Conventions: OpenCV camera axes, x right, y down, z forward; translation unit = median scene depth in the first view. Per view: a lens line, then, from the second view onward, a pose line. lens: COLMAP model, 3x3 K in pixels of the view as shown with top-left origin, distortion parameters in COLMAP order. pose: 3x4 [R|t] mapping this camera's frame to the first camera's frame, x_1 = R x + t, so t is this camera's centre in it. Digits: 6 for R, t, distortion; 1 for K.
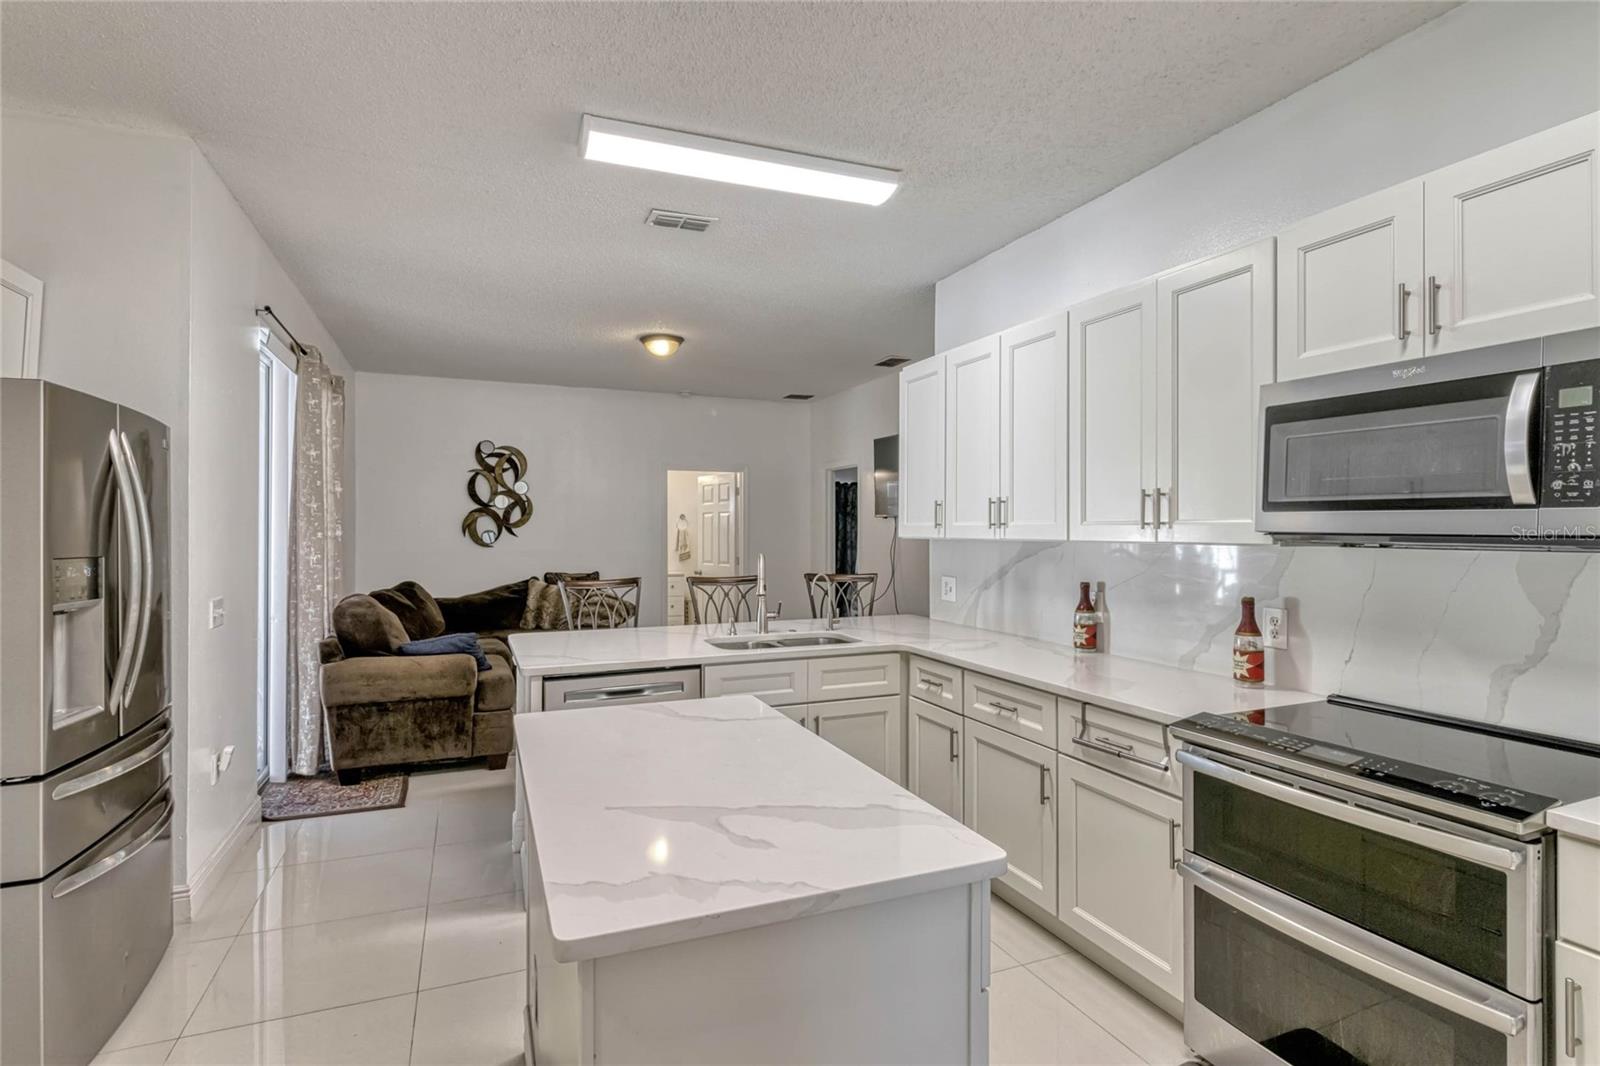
lens RADIAL K [[790.8, 0, 794.2], [0, 790.8, 529.9], [0, 0, 1]] dist [0.000305, 0.000035]
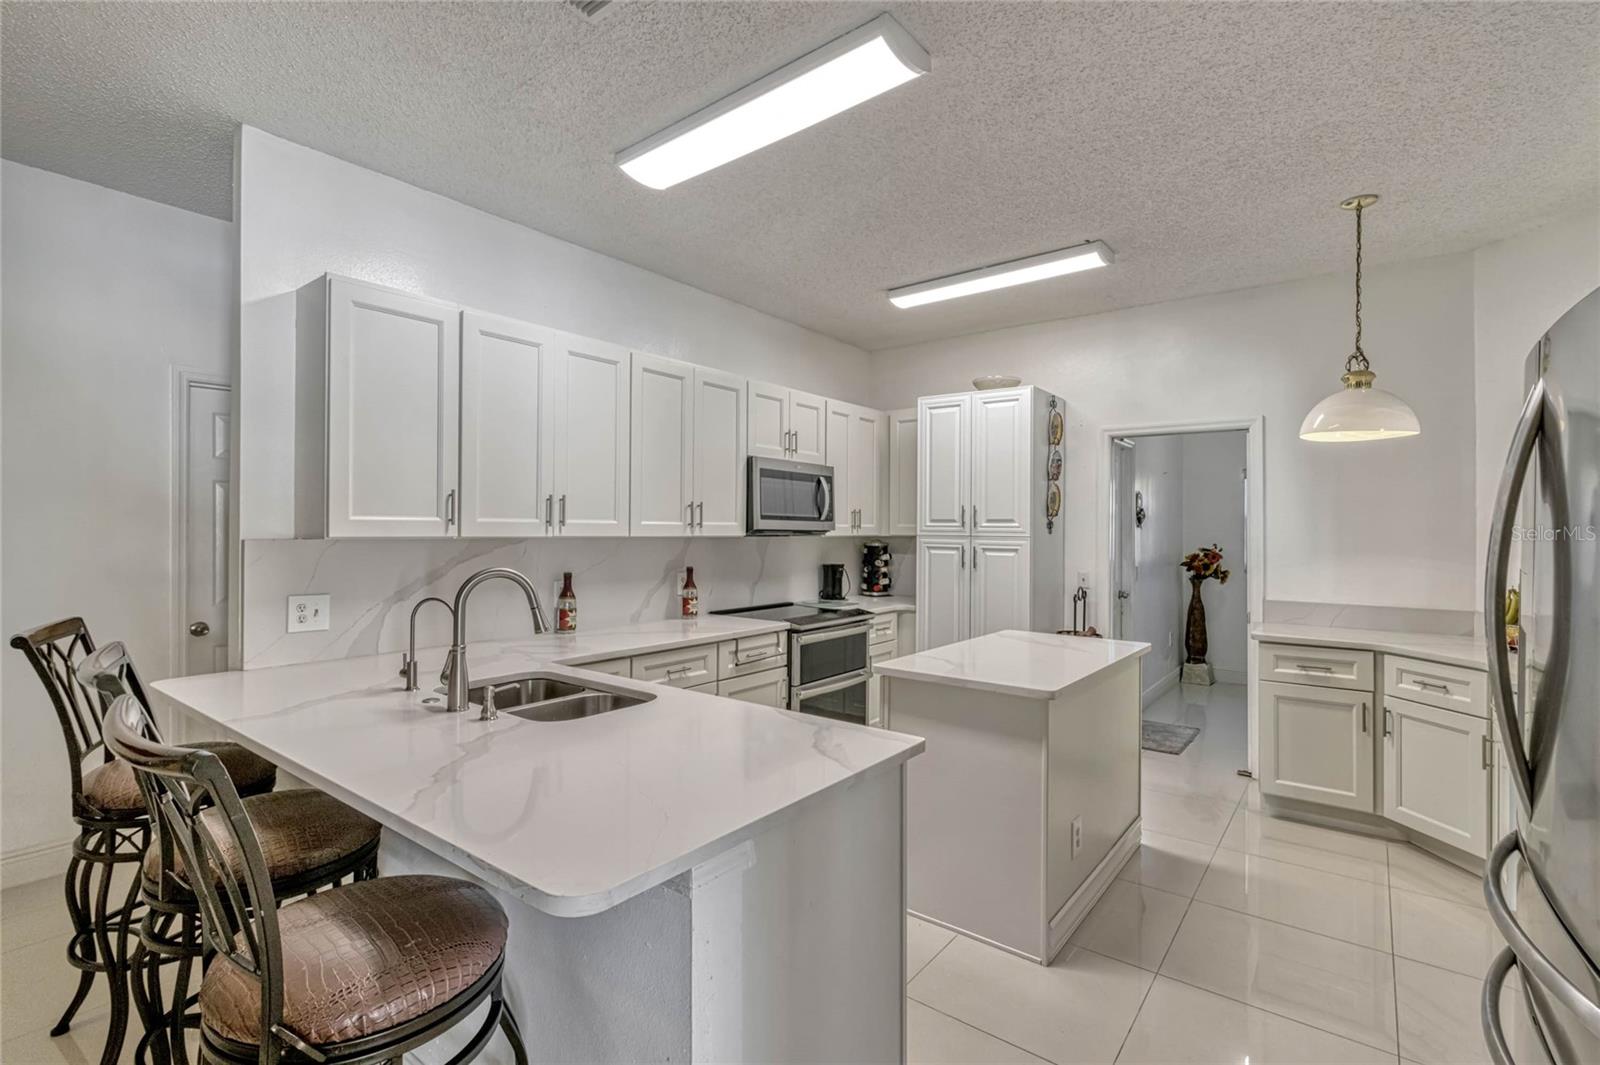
lens RADIAL K [[745.6, 0, 808.2], [0, 745.6, 528.2], [0, 0, 1]] dist [0.001443, 0.003827]
pose [[-0.507978, 0.000029, 0.861370, -0.542230], [-0.004061, 0.999989, -0.002428, 0.001604], [-0.861360, -0.004732, -0.507973, 0.907823]]
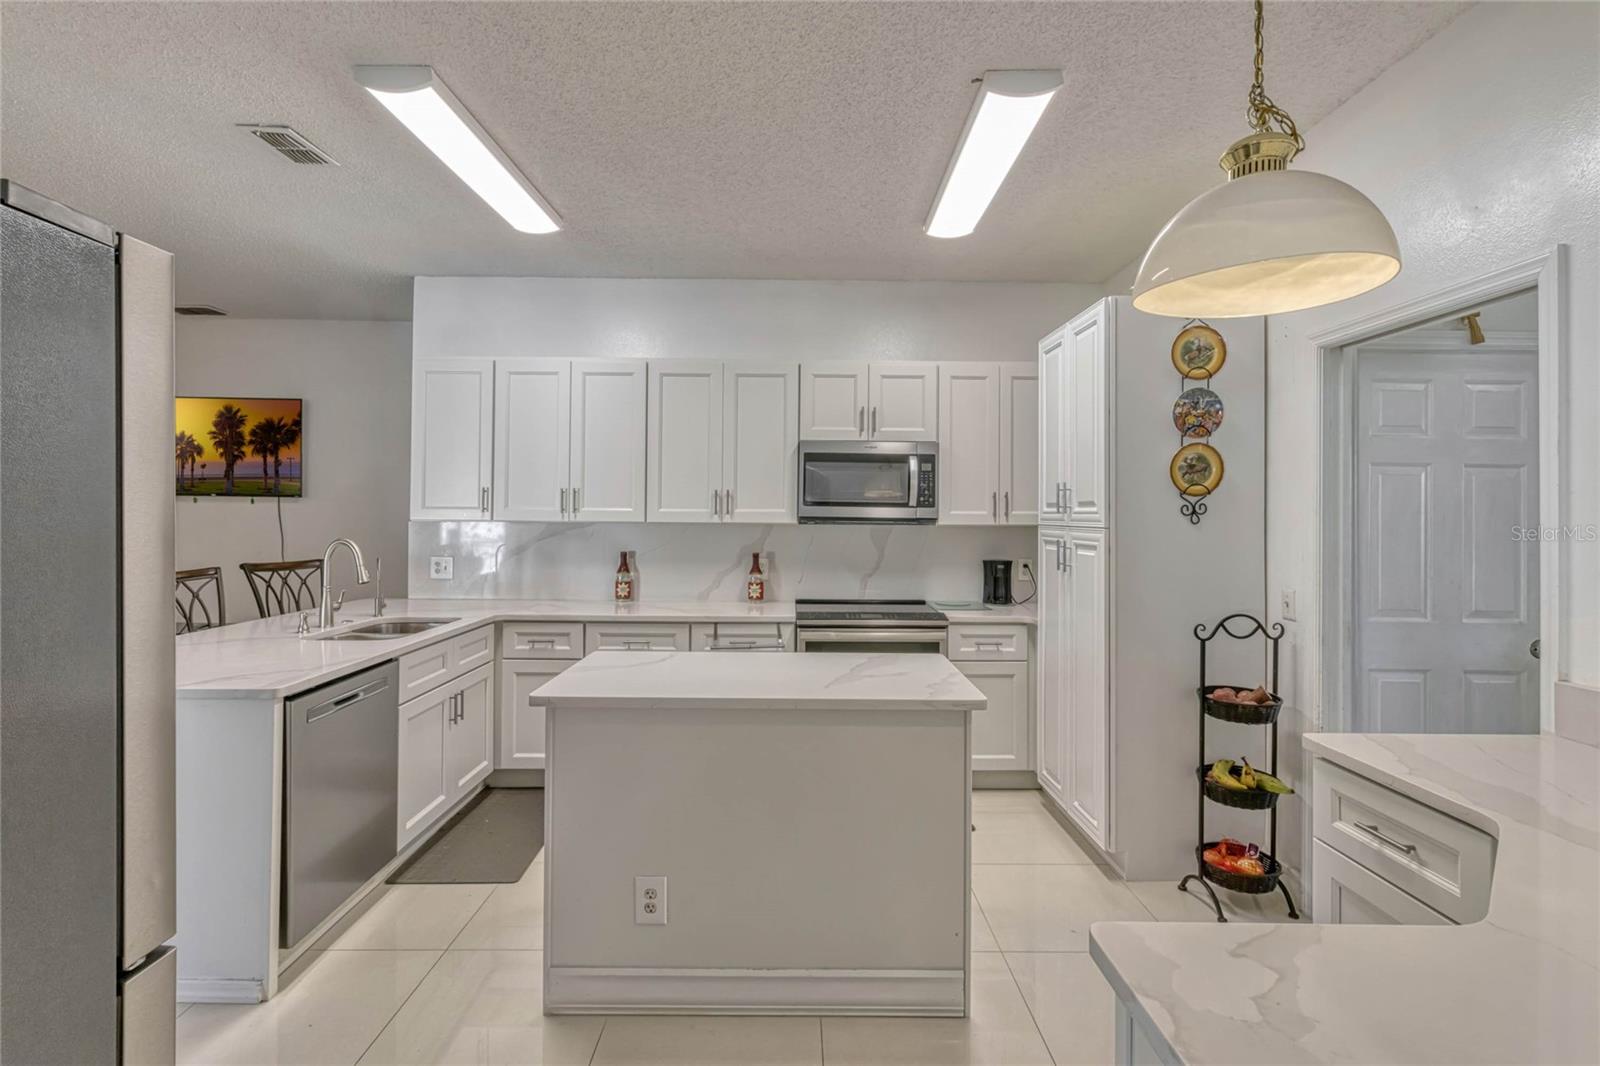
lens RADIAL K [[745.6, 0, 796.0], [0, 745.6, 511.6], [0, 0, 1]] dist [0.001443, 0.003827]
pose [[0.373110, 0.008417, 0.927749, -0.541030], [-0.006827, 0.999957, -0.006327, 0.001061], [-0.927762, -0.003973, 0.373151, 0.161908]]
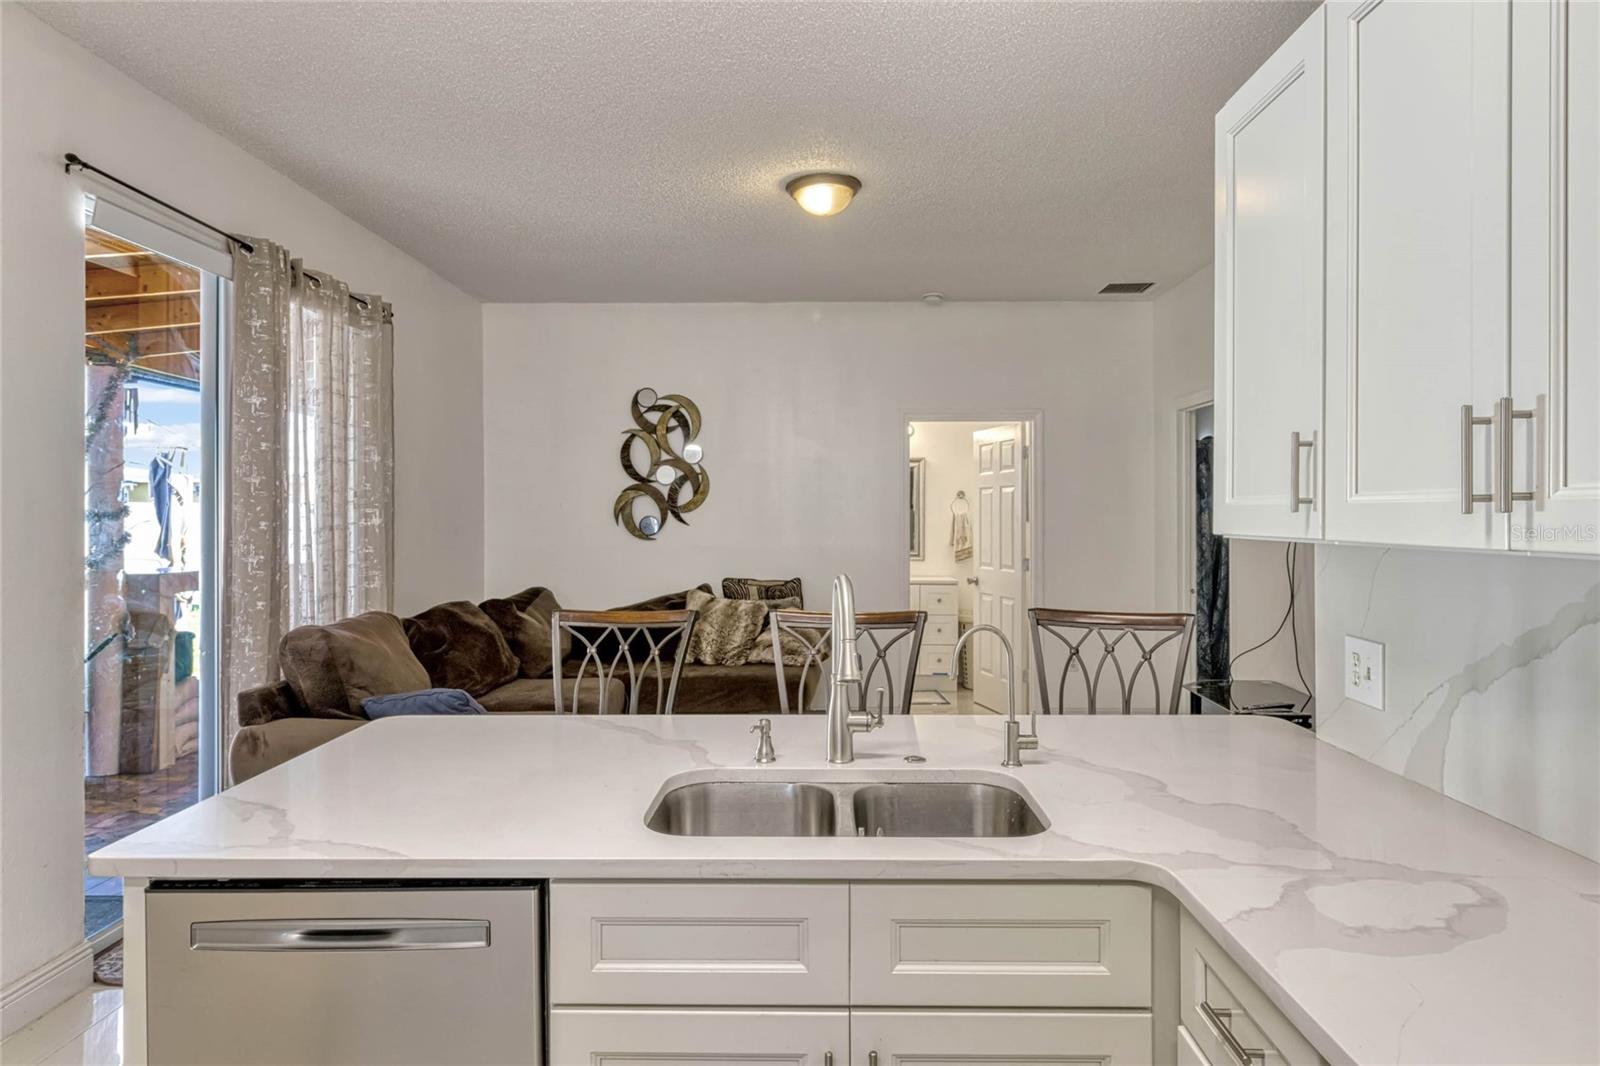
lens RADIAL K [[967.7, 0, 797.1], [0, 967.7, 514.0], [0, 0, 1]] dist [0.006301, -0.002384]
pose [[0.917000, -0.002243, -0.398882, 0.125264], [0.002408, 0.999997, -0.000087, -0.001434], [0.398881, -0.000880, 0.917002, 0.442108]]
